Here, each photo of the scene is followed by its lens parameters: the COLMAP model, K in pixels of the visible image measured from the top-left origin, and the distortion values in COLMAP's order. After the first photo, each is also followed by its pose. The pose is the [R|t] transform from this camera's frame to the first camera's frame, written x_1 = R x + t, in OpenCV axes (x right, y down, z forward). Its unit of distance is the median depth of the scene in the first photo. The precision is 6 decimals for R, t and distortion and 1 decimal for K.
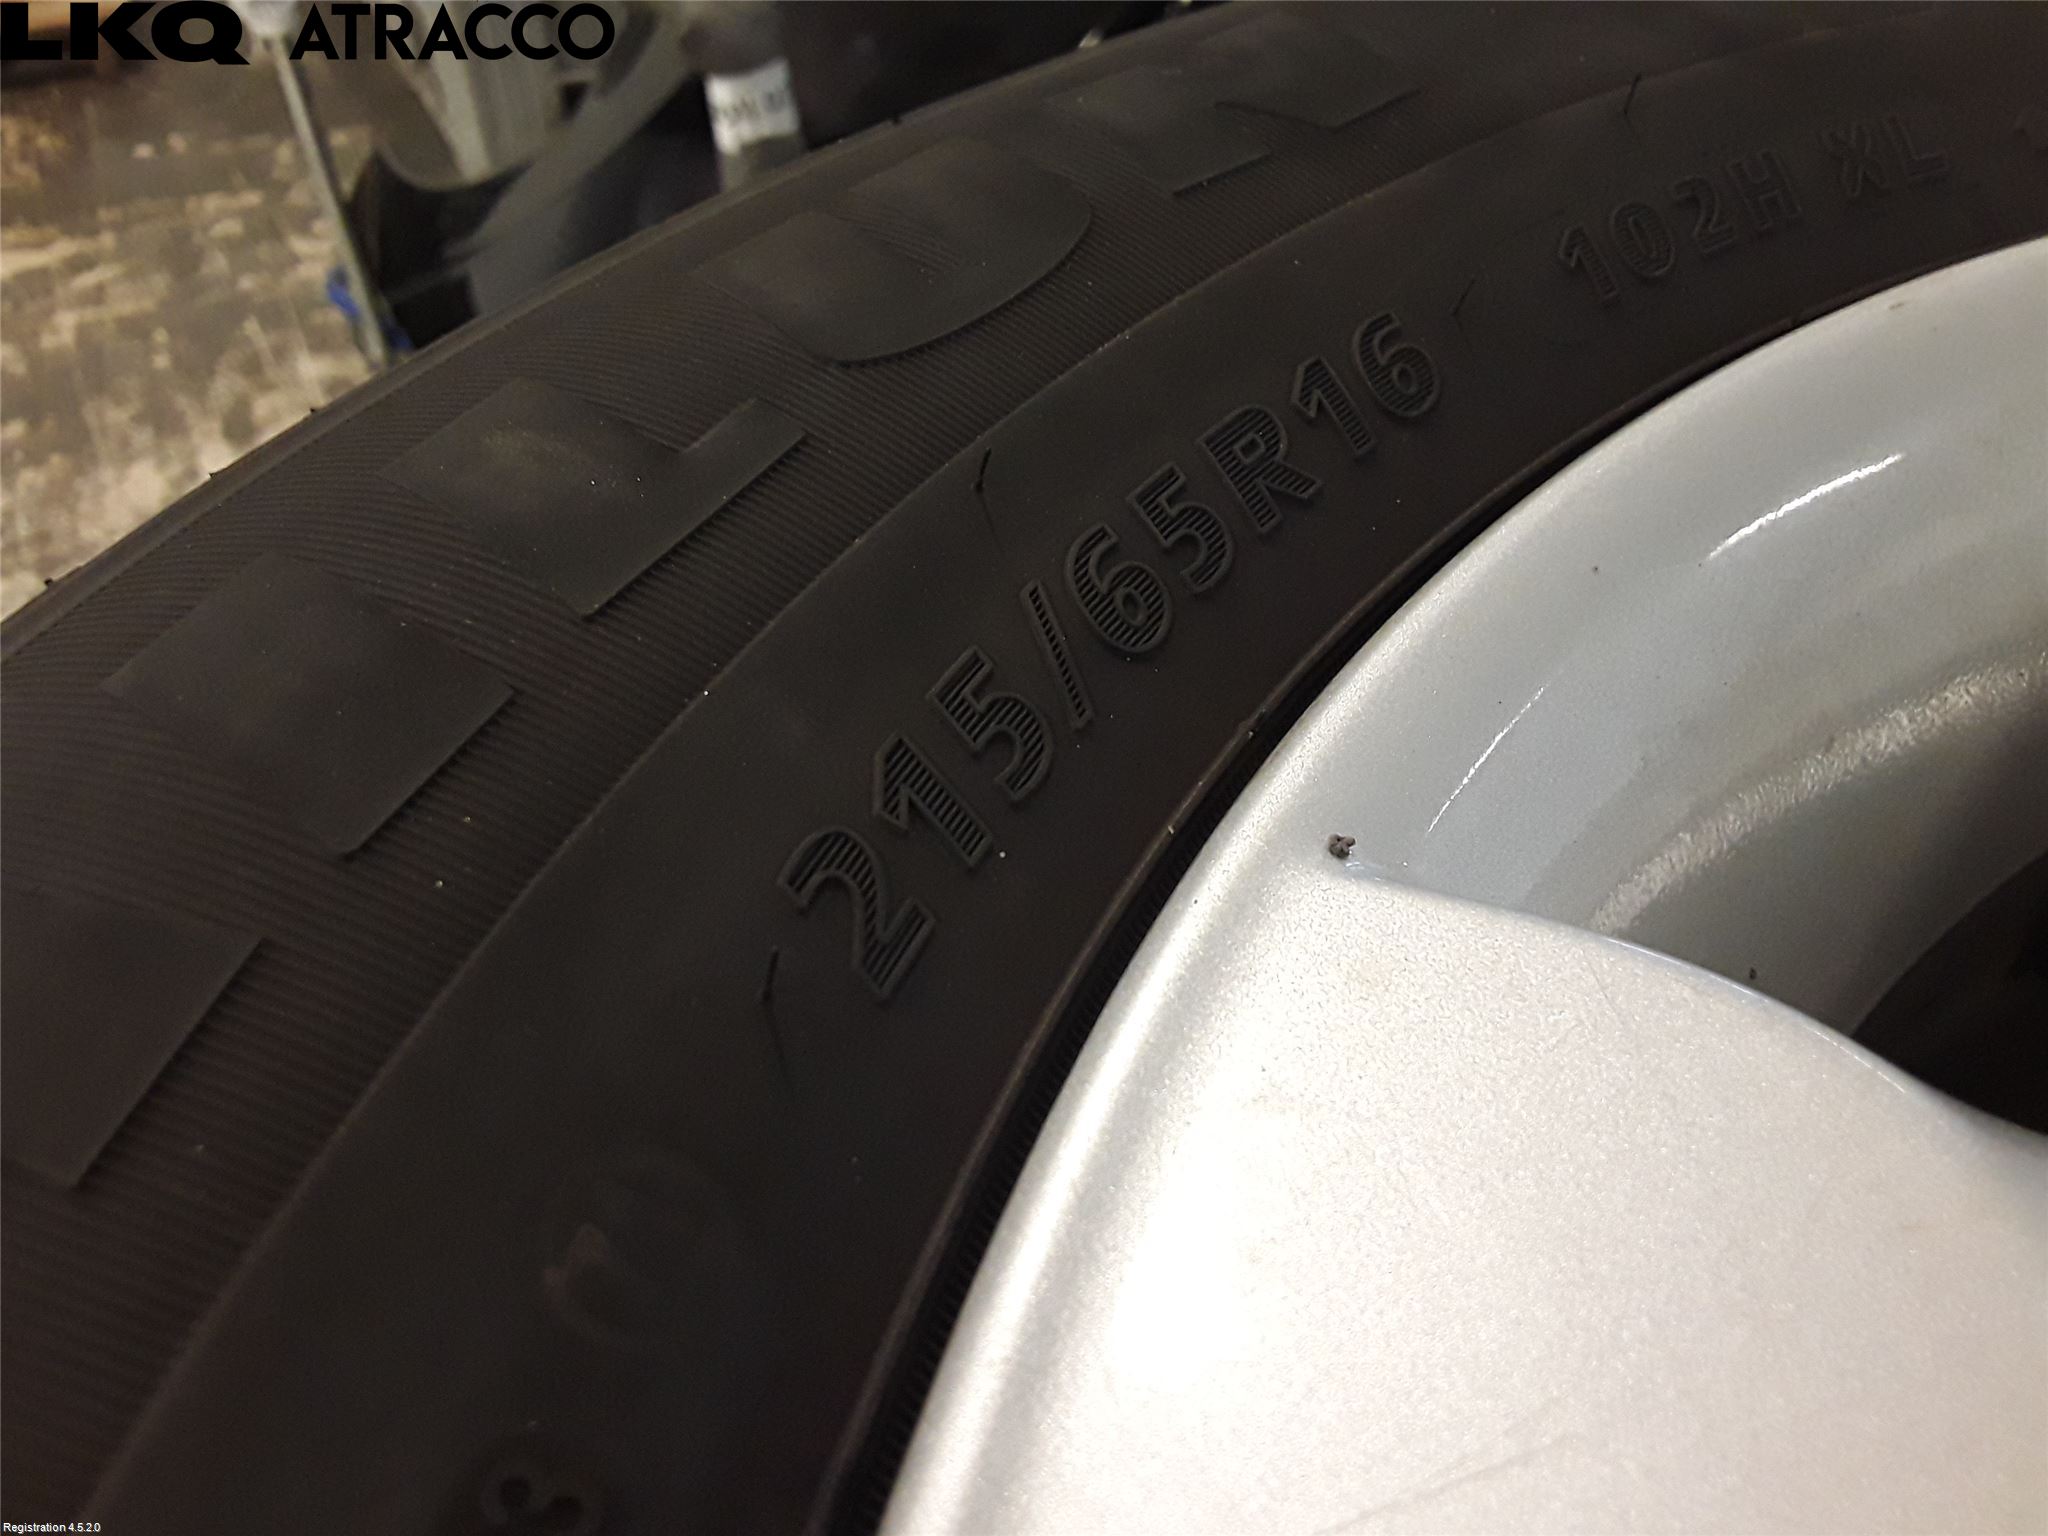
lens RADIAL K [[1683.2, 0, 1020.9], [0, 1683.2, 749.0], [0, 0, 1]] dist [0.052365, -0.068434]
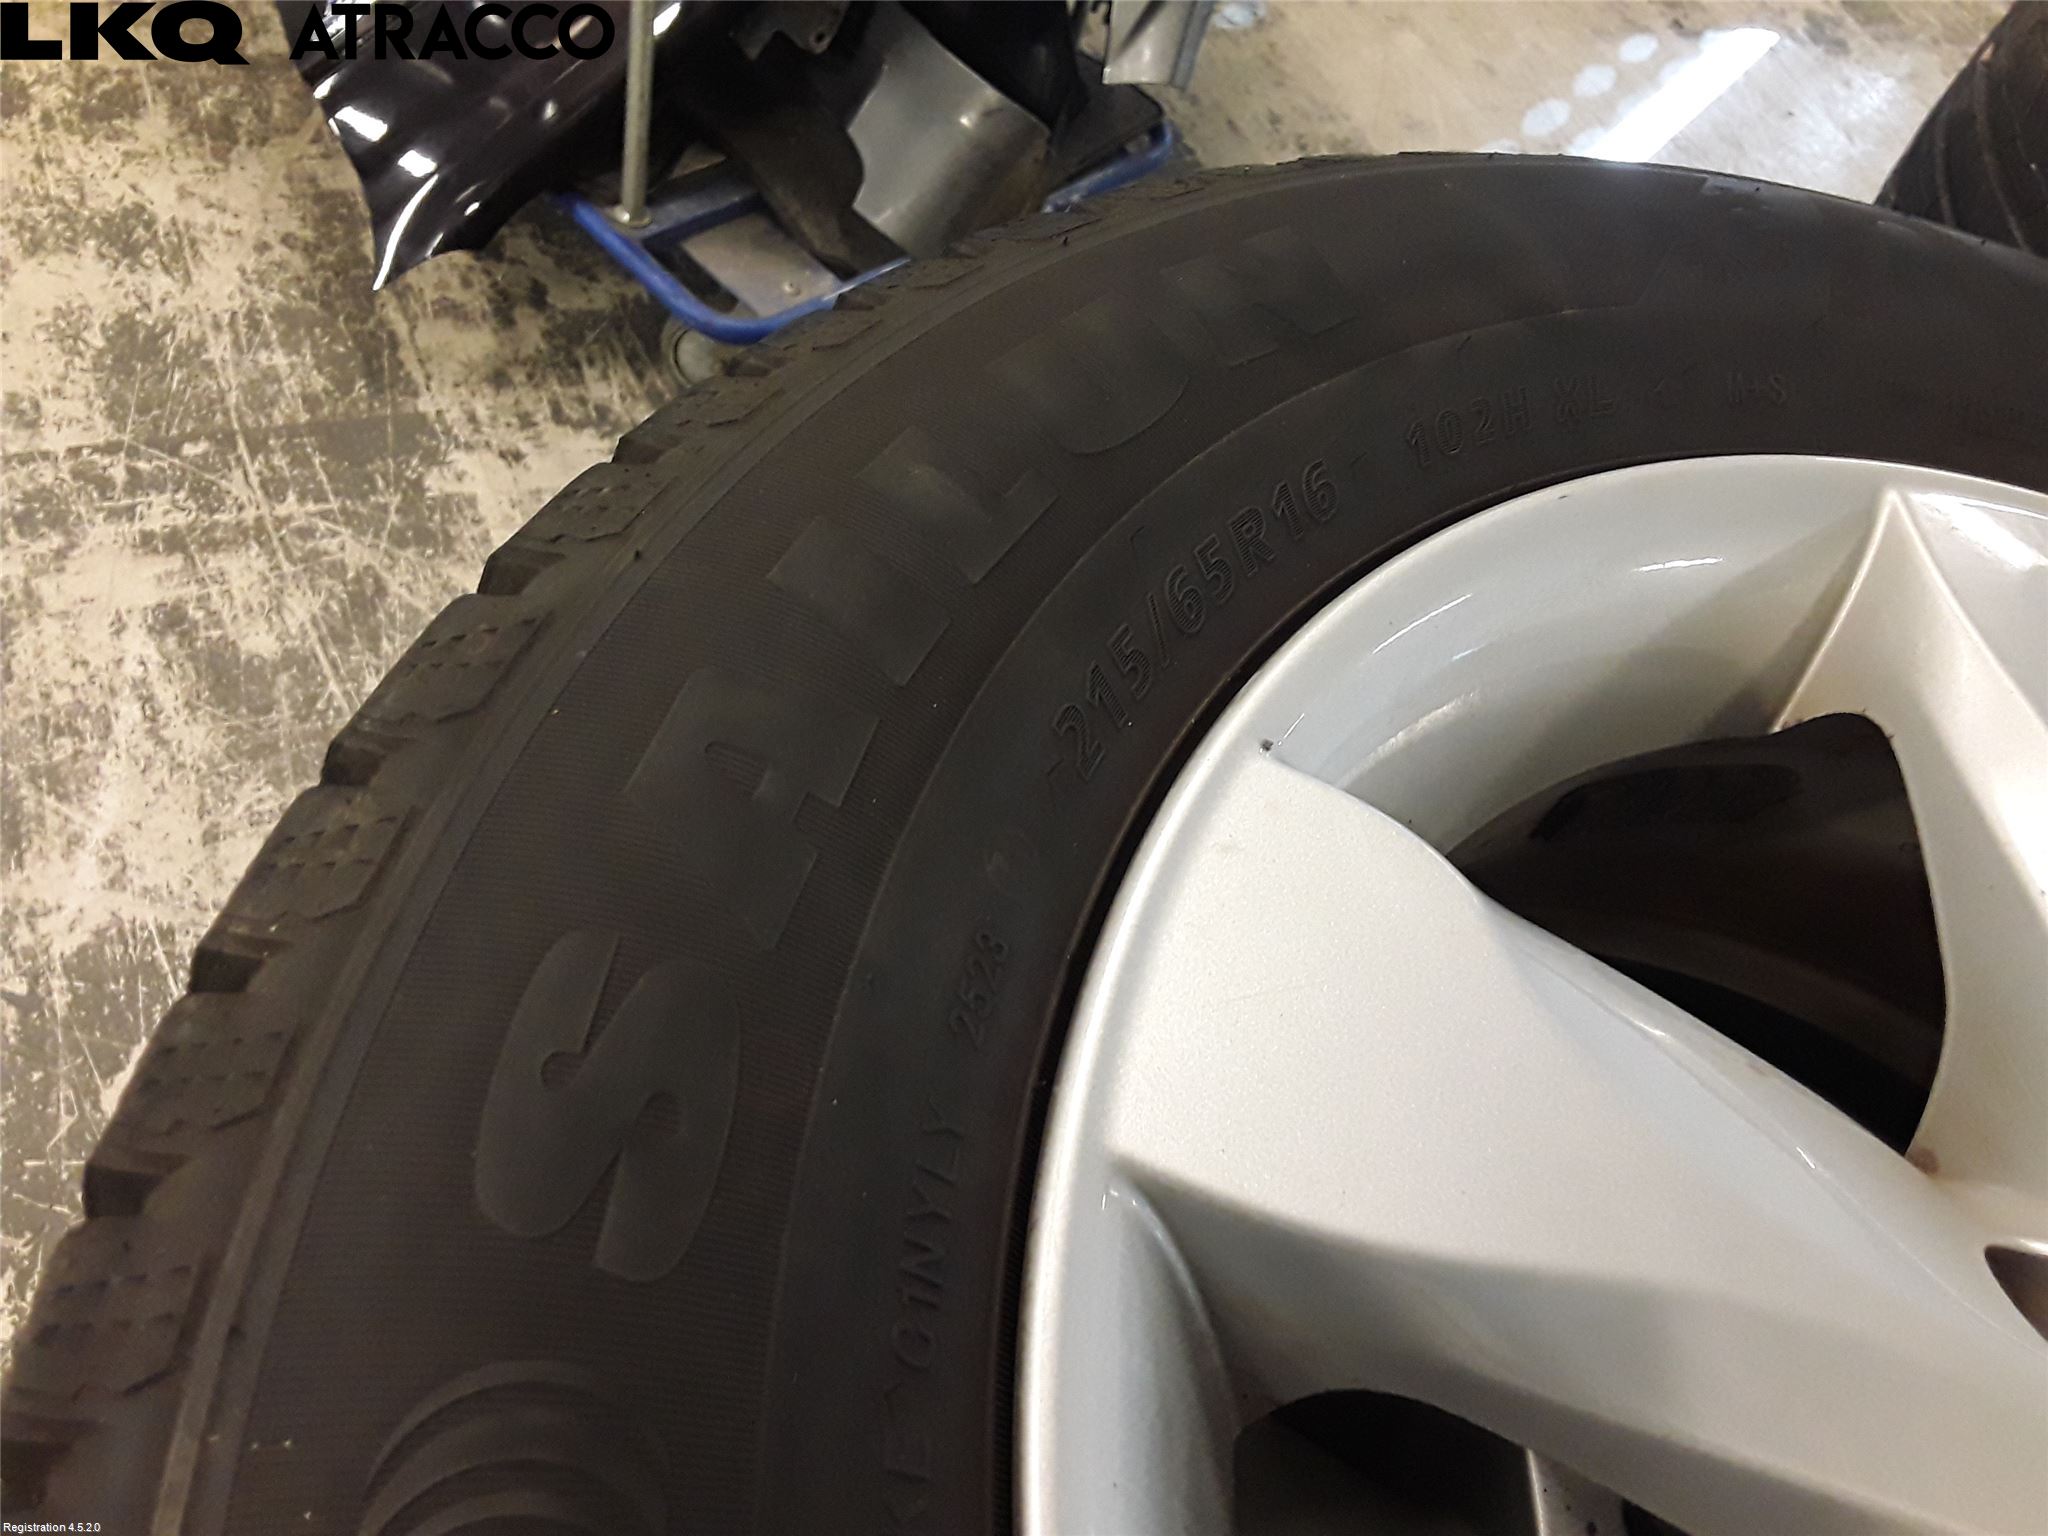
lens RADIAL K [[1683.2, 0, 1023.9], [0, 1683.2, 774.3], [0, 0, 1]] dist [0.052365, -0.068434]
pose [[0.961703, 0.172726, 0.212822, -0.546297], [-0.208590, 0.964917, 0.159452, -0.178572], [-0.177814, -0.197738, 0.963993, -1.030871]]
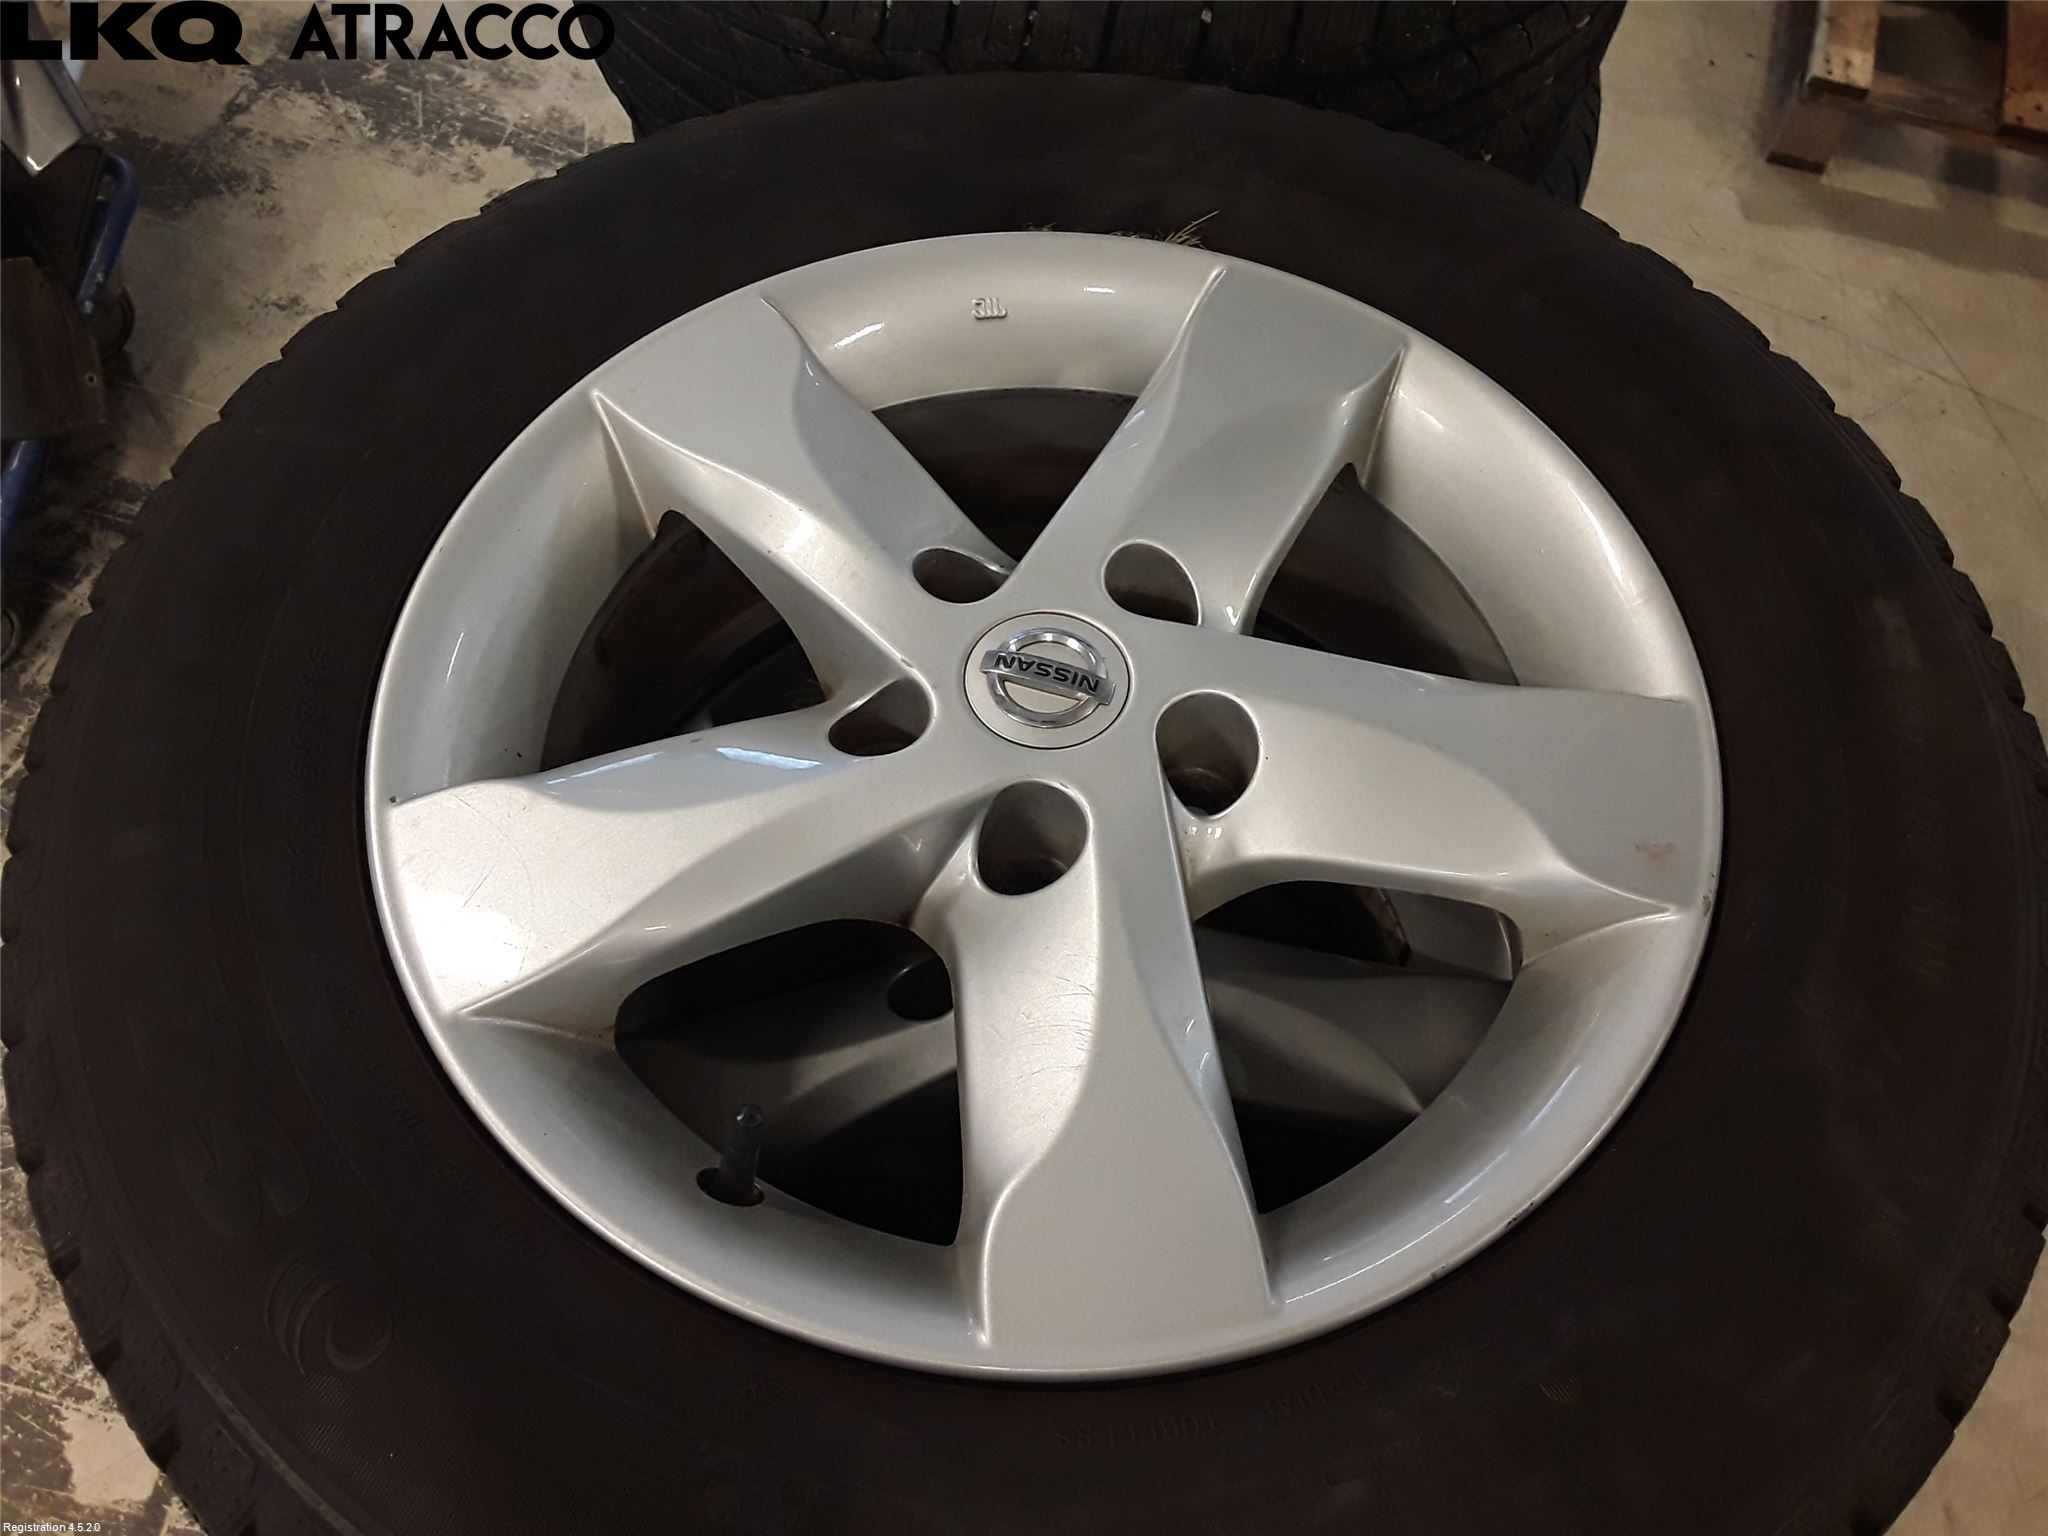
lens RADIAL K [[1683.2, 0, 1022.7], [0, 1683.2, 766.5], [0, 0, 1]] dist [0.052365, -0.068434]
pose [[0.722996, -0.575107, 0.382790, -0.237336], [0.460534, 0.814228, 0.353470, -0.738268], [-0.514962, -0.079269, 0.853540, -3.259260]]
